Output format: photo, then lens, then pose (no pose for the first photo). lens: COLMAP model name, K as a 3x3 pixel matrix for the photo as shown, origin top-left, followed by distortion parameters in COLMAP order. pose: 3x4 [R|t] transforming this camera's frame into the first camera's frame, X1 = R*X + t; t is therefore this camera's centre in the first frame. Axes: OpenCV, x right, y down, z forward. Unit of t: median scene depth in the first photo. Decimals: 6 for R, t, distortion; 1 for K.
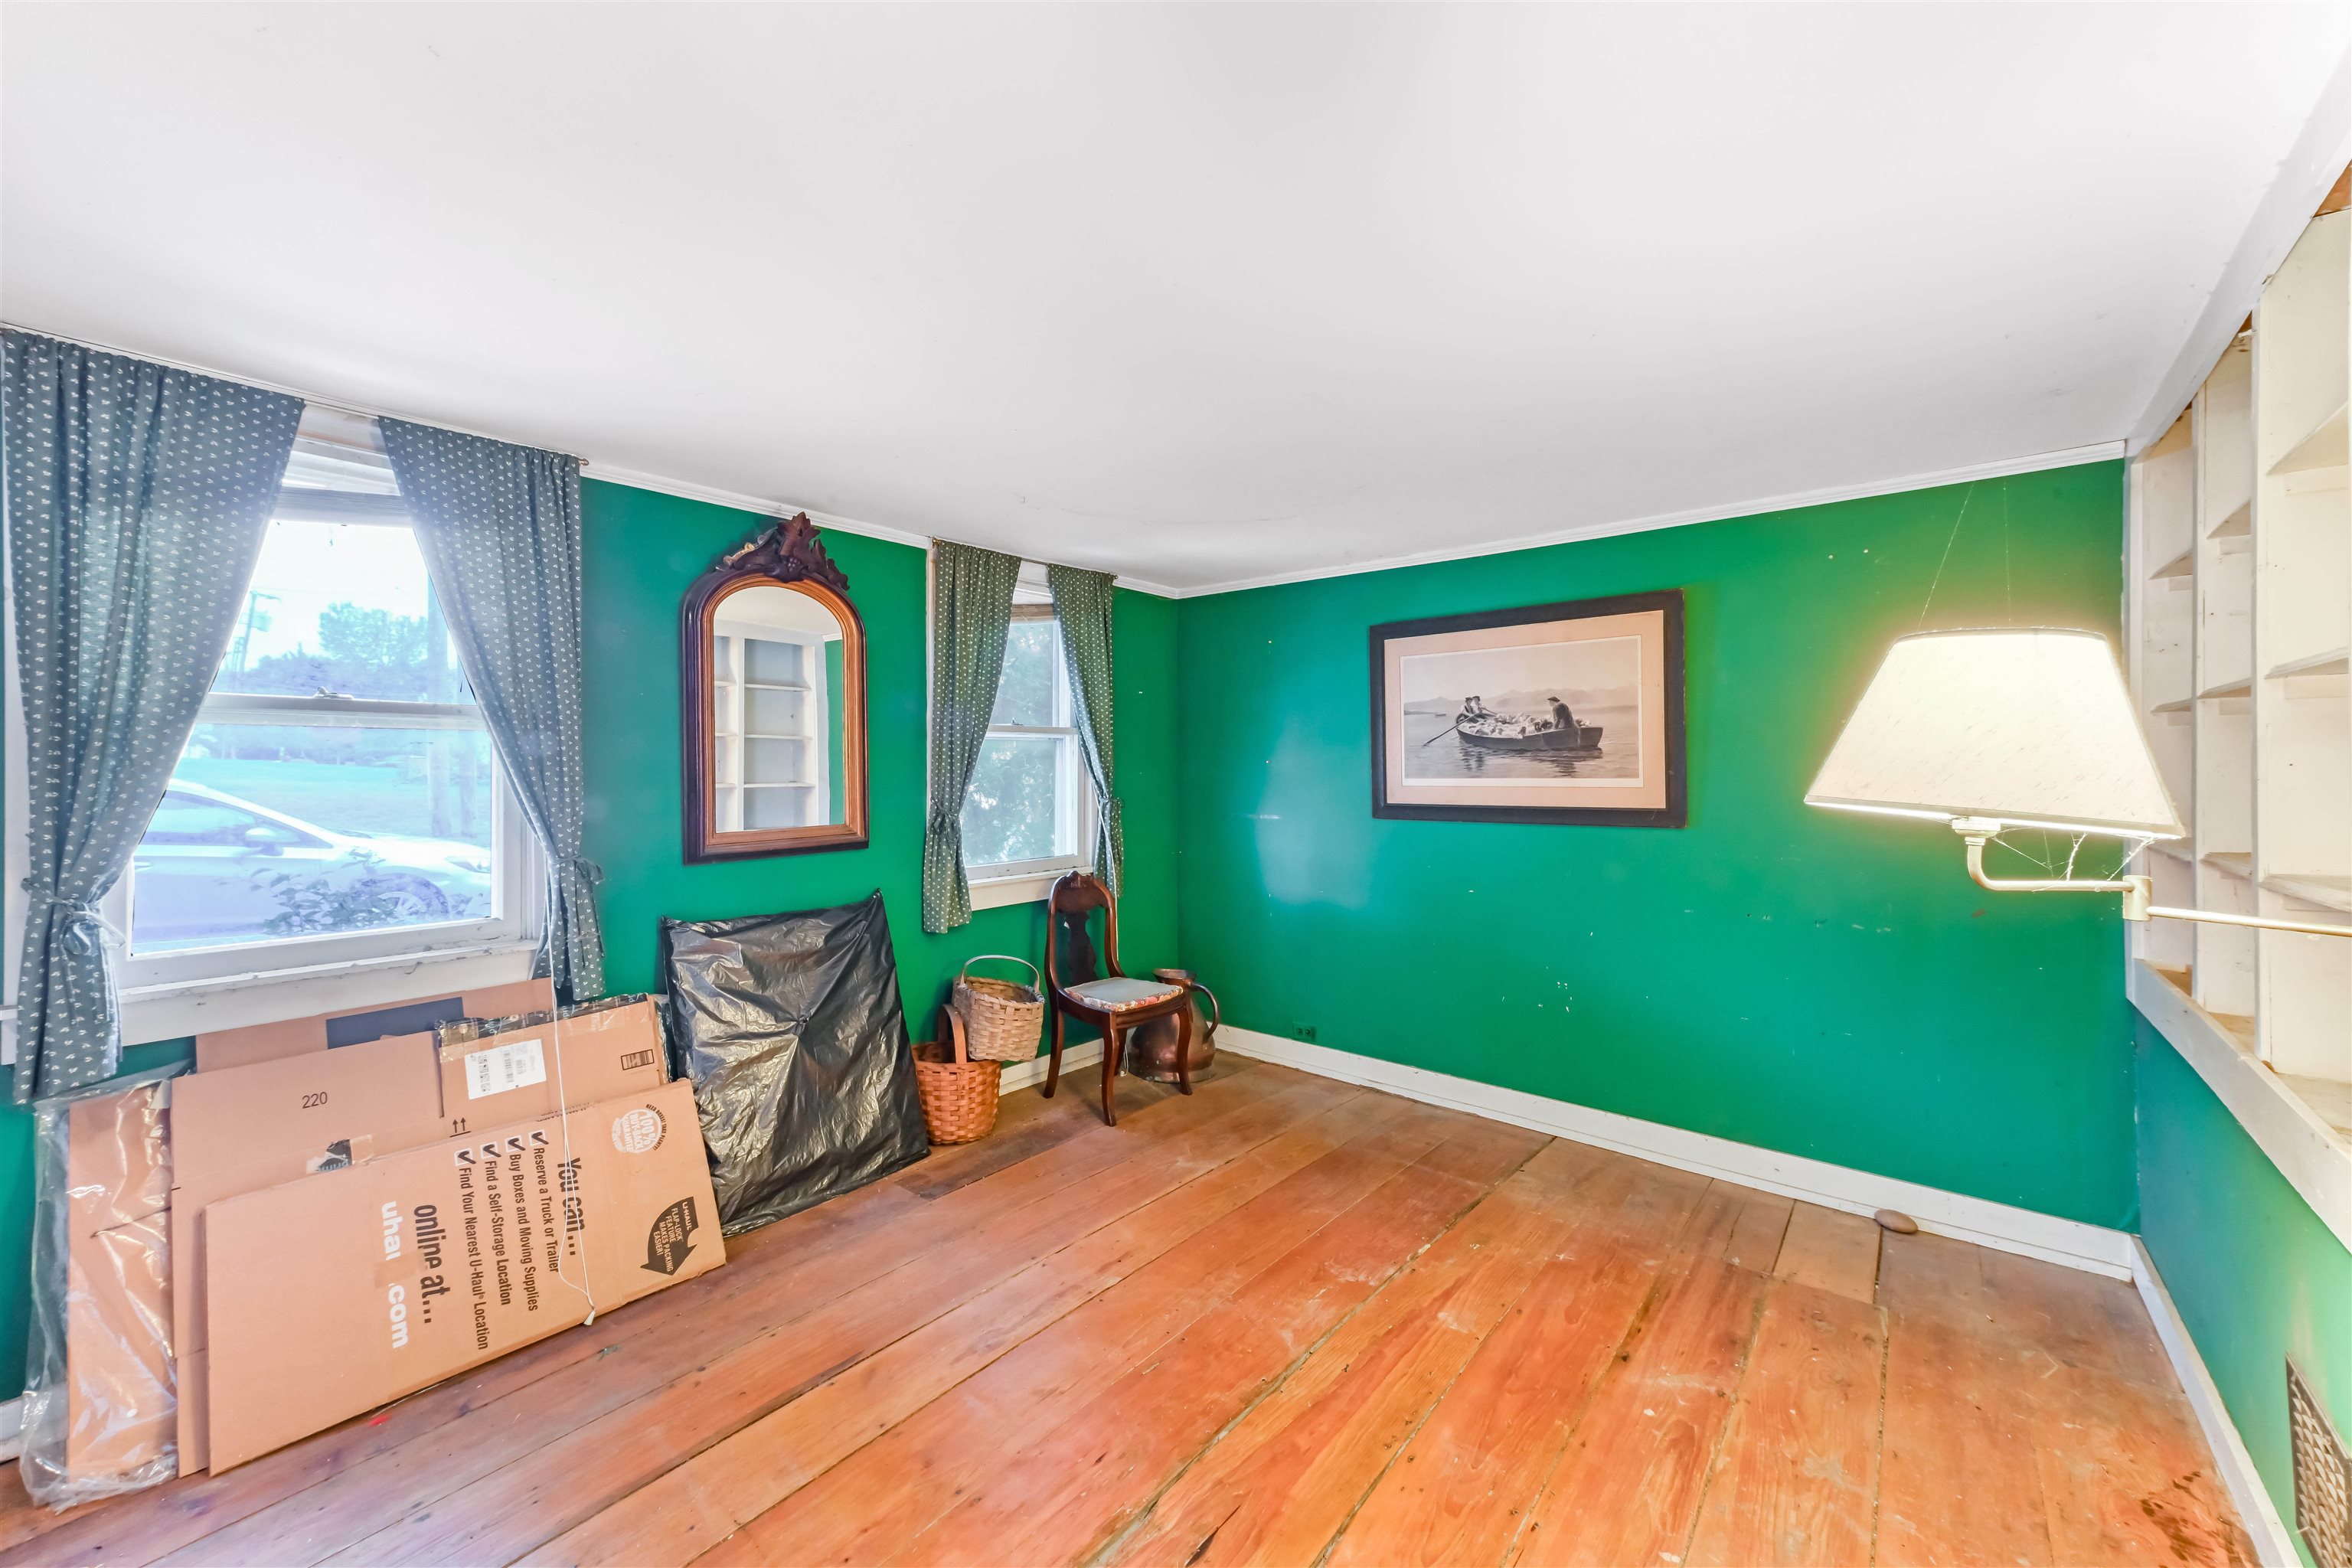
lens RADIAL K [[929.0, 0, 1180.4], [0, 929.0, 766.4], [0, 0, 1]] dist [0.013111, 0.000079]
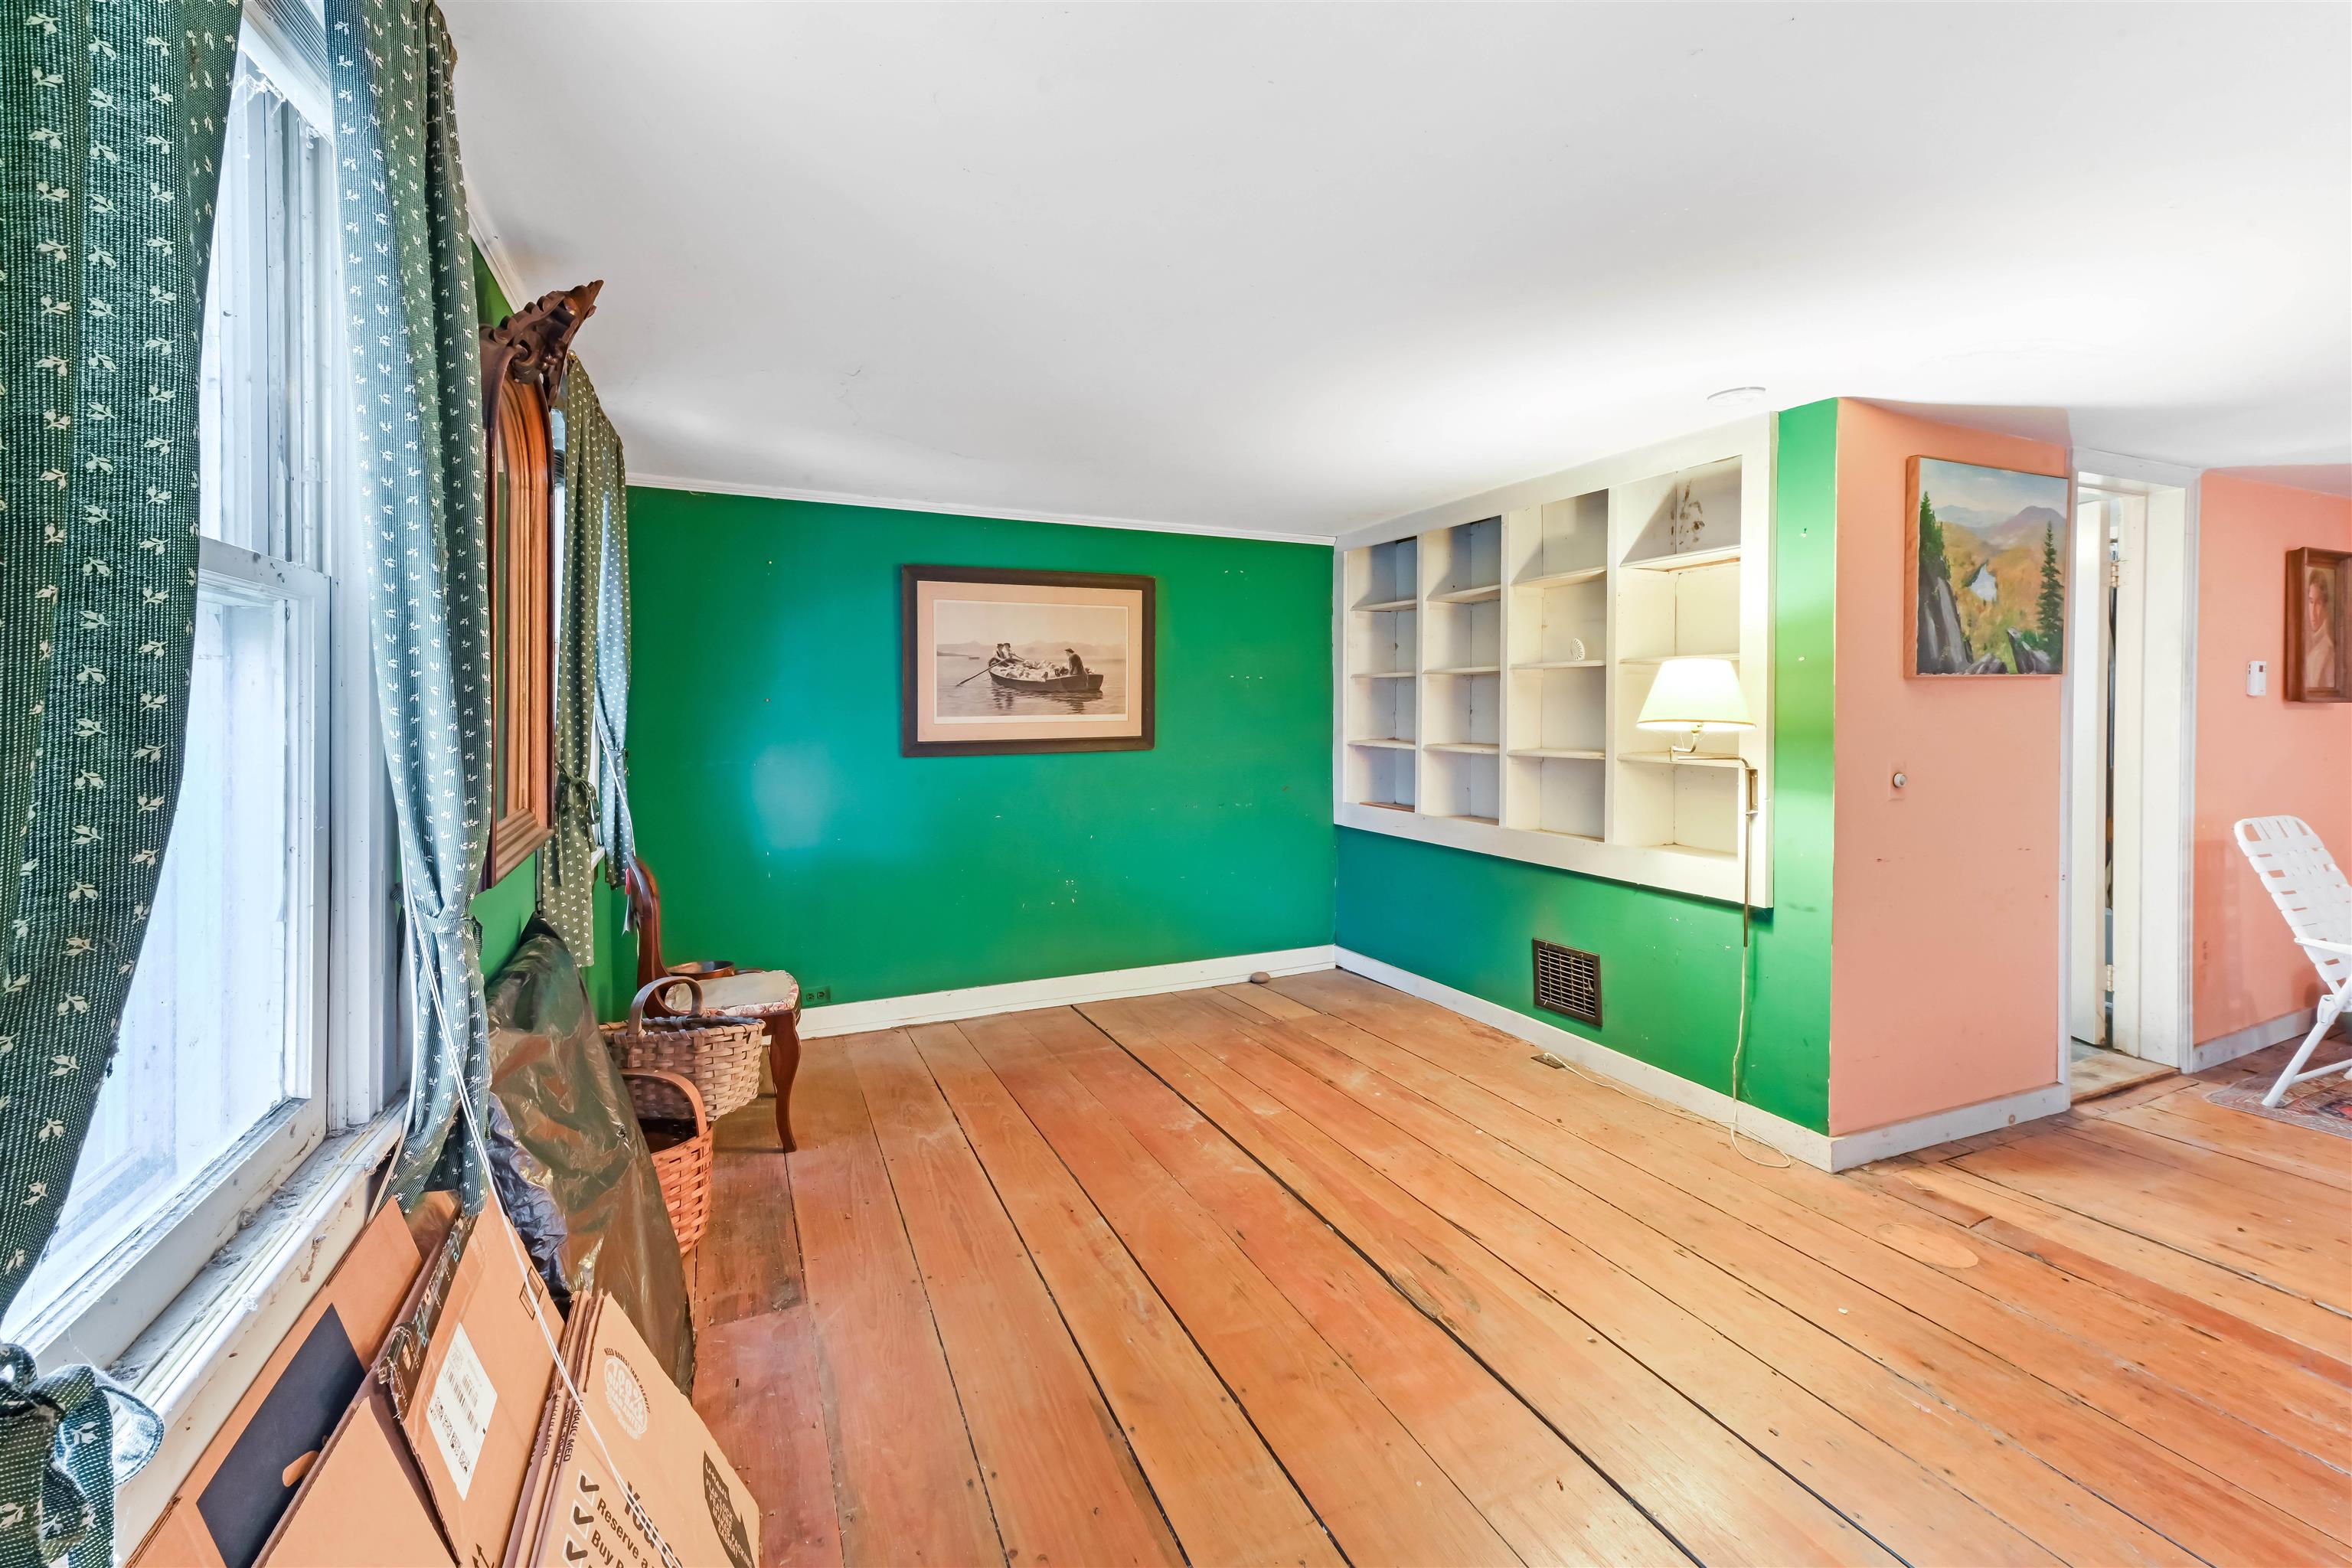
lens RADIAL K [[929.0, 0, 1180.6], [0, 929.0, 711.6], [0, 0, 1]] dist [0.013111, 0.000079]
pose [[0.432919, -0.008078, 0.901397, -0.646661], [-0.001119, 0.999954, 0.009498, -0.003591], [-0.901432, -0.005121, 0.432890, 0.341443]]
